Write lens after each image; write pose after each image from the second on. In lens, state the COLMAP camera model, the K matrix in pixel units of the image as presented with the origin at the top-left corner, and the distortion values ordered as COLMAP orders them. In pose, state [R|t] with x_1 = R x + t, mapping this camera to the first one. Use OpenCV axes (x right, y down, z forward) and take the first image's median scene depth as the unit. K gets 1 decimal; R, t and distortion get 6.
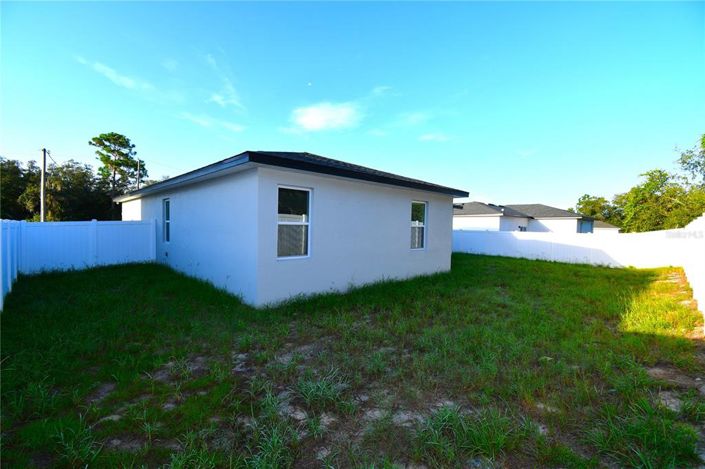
lens RADIAL K [[314.6, 0, 347.8], [0, 314.6, 230.1], [0, 0, 1]] dist [-0.000773, -0.001029]
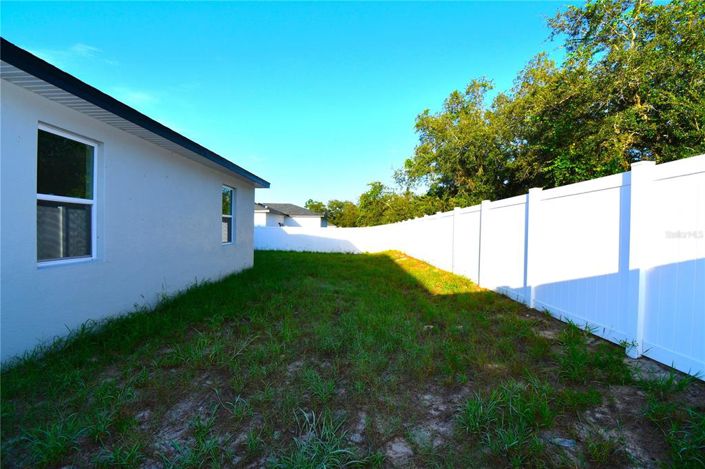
lens RADIAL K [[314.6, 0, 347.8], [0, 314.6, 230.1], [0, 0, 1]] dist [-0.000773, -0.001029]
pose [[0.696048, -0.007272, 0.717958, -0.111503], [0.006424, 0.999972, 0.003900, 0.016680], [-0.717967, 0.001898, 0.696075, 0.127480]]
